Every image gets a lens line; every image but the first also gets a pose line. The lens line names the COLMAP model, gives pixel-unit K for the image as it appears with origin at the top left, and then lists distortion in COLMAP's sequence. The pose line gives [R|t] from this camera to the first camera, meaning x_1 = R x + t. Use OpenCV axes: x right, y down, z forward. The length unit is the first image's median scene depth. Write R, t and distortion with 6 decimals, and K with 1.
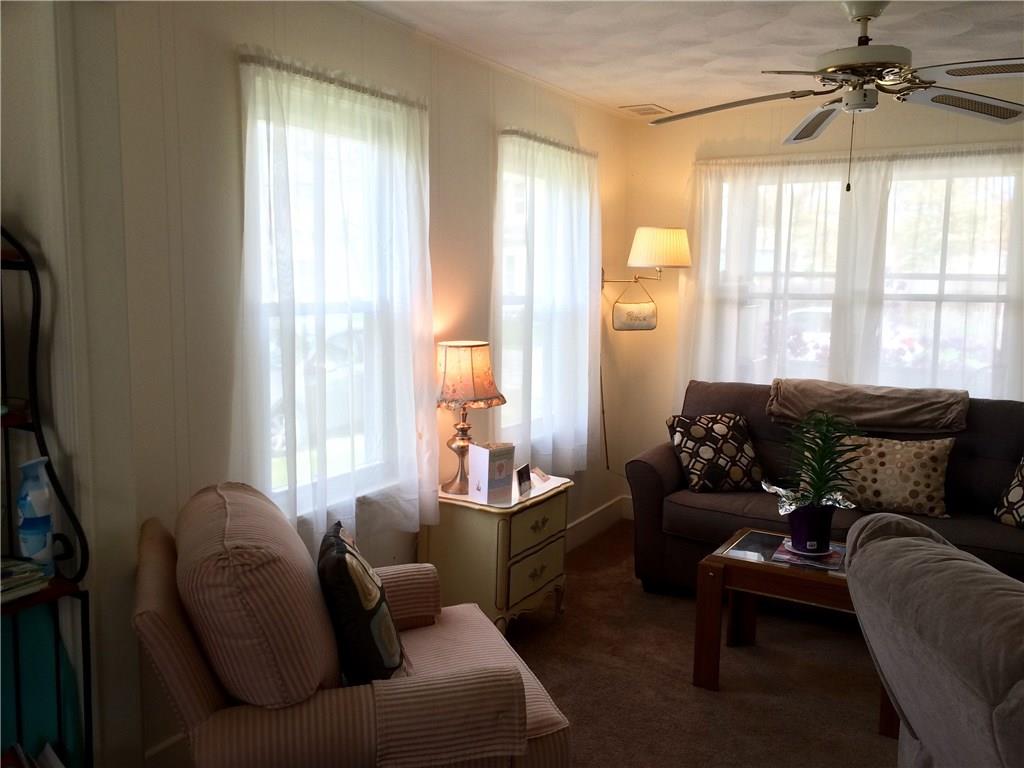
lens RADIAL K [[873.4, 0, 509.6], [0, 873.4, 385.2], [0, 0, 1]] dist [0.061347, -0.063424]
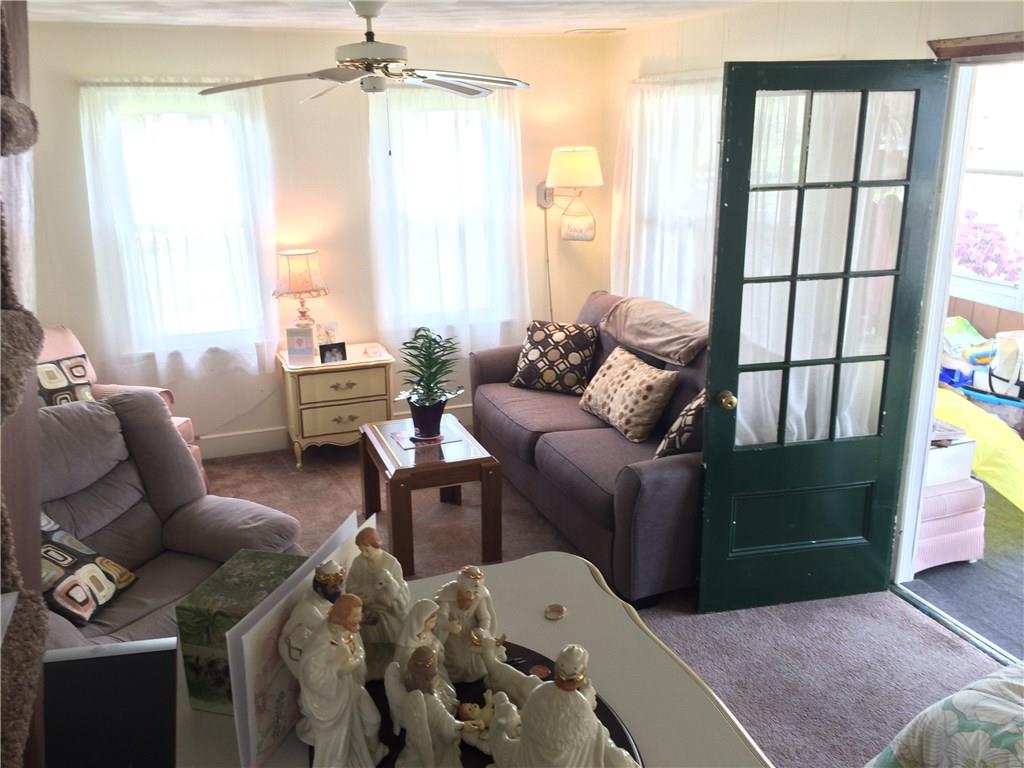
lens RADIAL K [[873.4, 0, 509.6], [0, 873.4, 385.2], [0, 0, 1]] dist [0.061347, -0.063424]
pose [[0.780806, 0.160085, -0.603916, 1.282869], [-0.058143, 0.981040, 0.184879, -0.136869], [0.622062, -0.109241, 0.775310, 0.099083]]
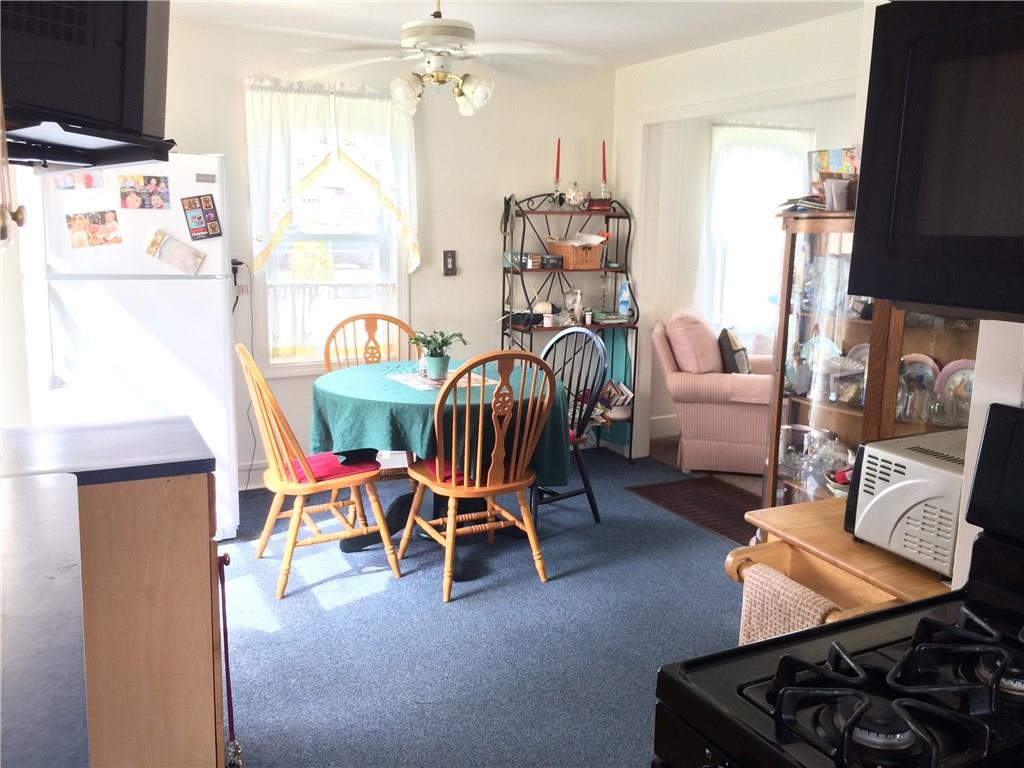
lens RADIAL K [[873.4, 0, 509.6], [0, 873.4, 385.2], [0, 0, 1]] dist [0.061347, -0.063424]
pose [[0.841704, 0.094840, -0.531545, 0.444863], [-0.067837, 0.995227, 0.070150, 0.149550], [0.535661, -0.022987, 0.844120, -1.030550]]
